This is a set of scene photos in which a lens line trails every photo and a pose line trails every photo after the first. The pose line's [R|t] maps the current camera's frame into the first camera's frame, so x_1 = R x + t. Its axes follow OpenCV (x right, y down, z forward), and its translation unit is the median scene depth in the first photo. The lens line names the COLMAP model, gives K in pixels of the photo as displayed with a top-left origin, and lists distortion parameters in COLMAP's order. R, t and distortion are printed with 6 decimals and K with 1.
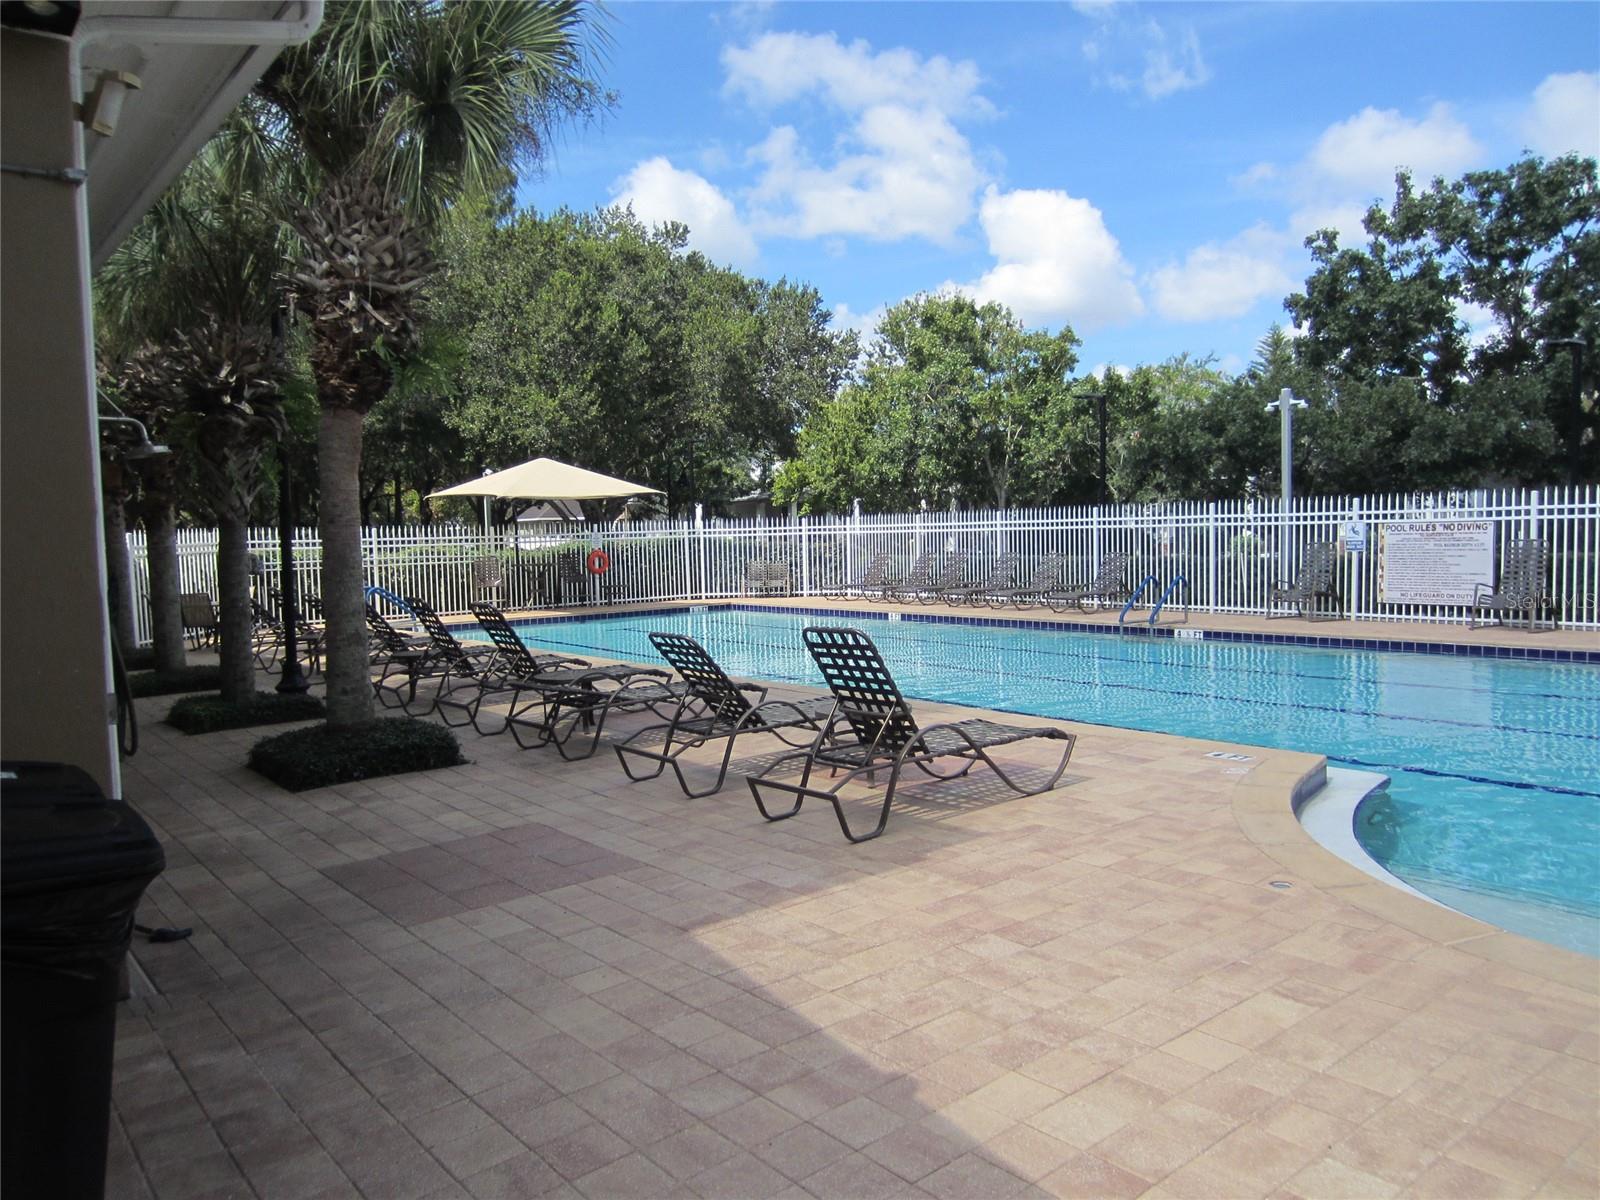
lens RADIAL K [[1160.8, 0, 800.0], [0, 1160.8, 600.0], [0, 0, 1]] dist [0.006887, -0.025247]
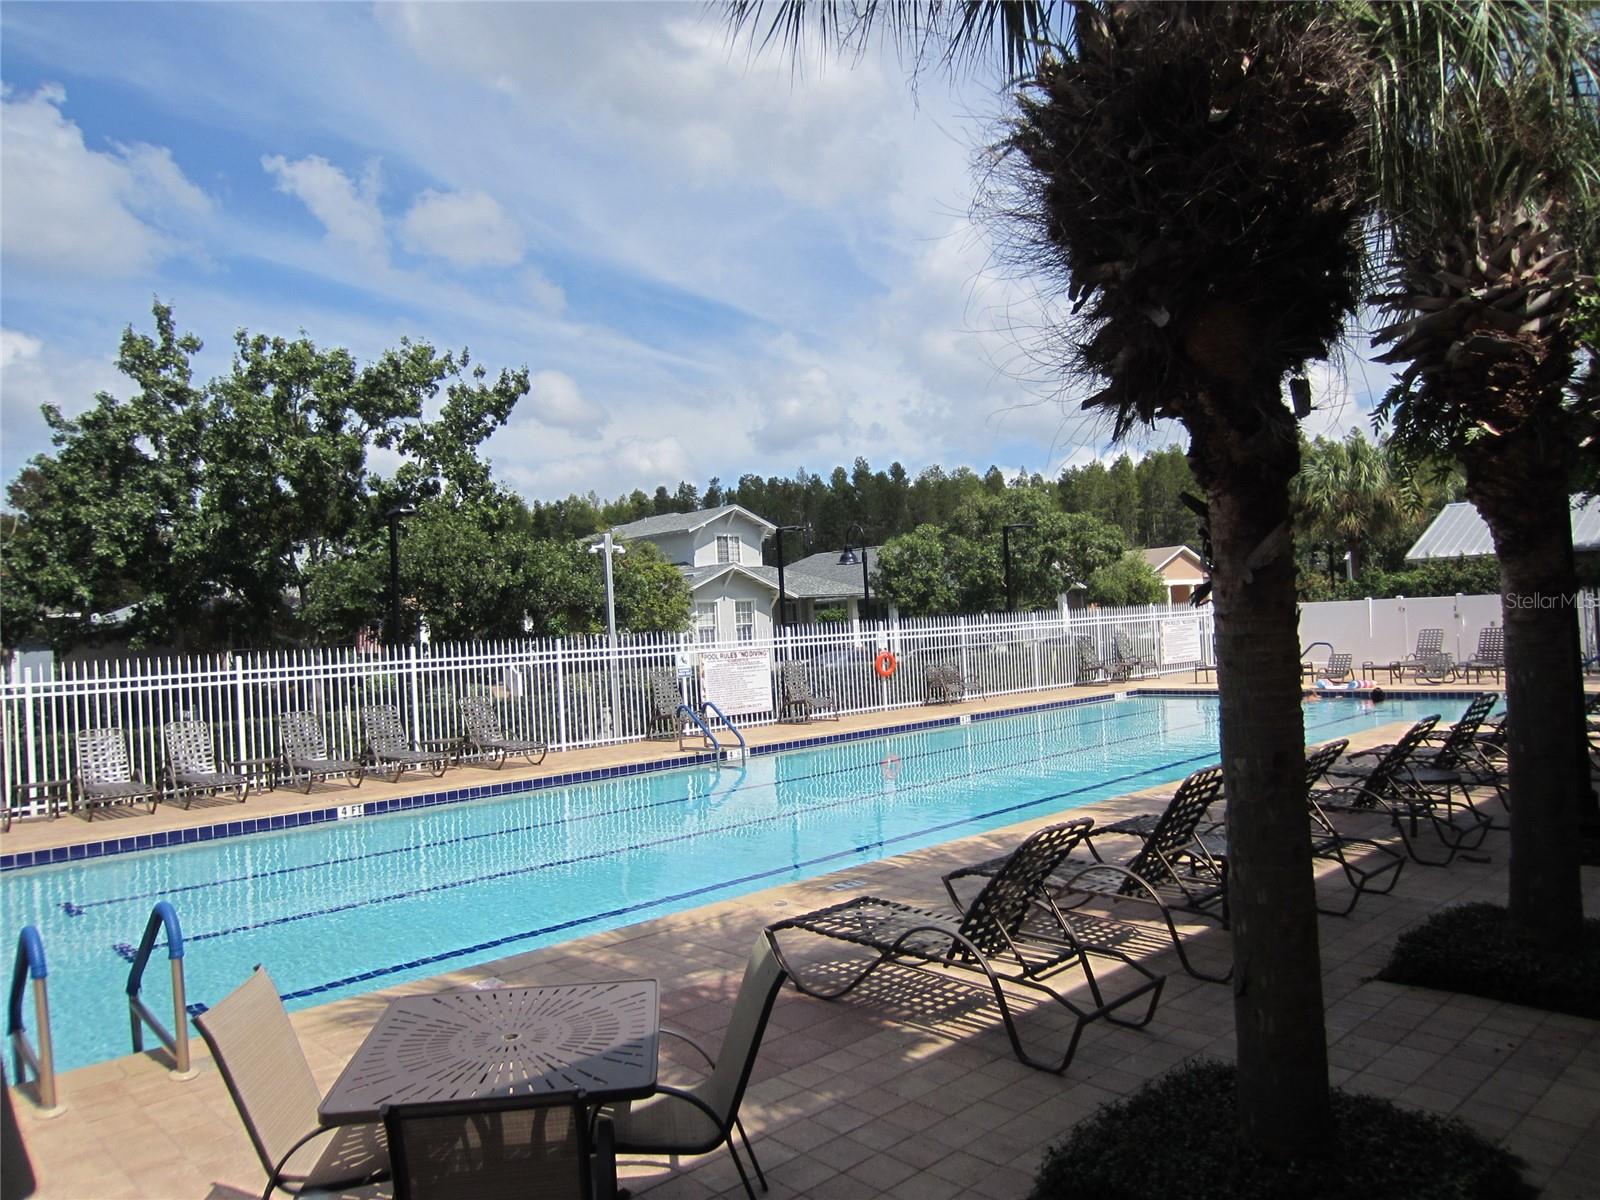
lens RADIAL K [[1160.8, 0, 800.0], [0, 1160.8, 600.0], [0, 0, 1]] dist [0.006887, -0.025247]
pose [[-0.030724, 0.062264, 0.997587, -0.667617], [0.124320, 0.990546, -0.057996, -0.034222], [-0.991766, 0.122238, -0.038174, 0.851721]]
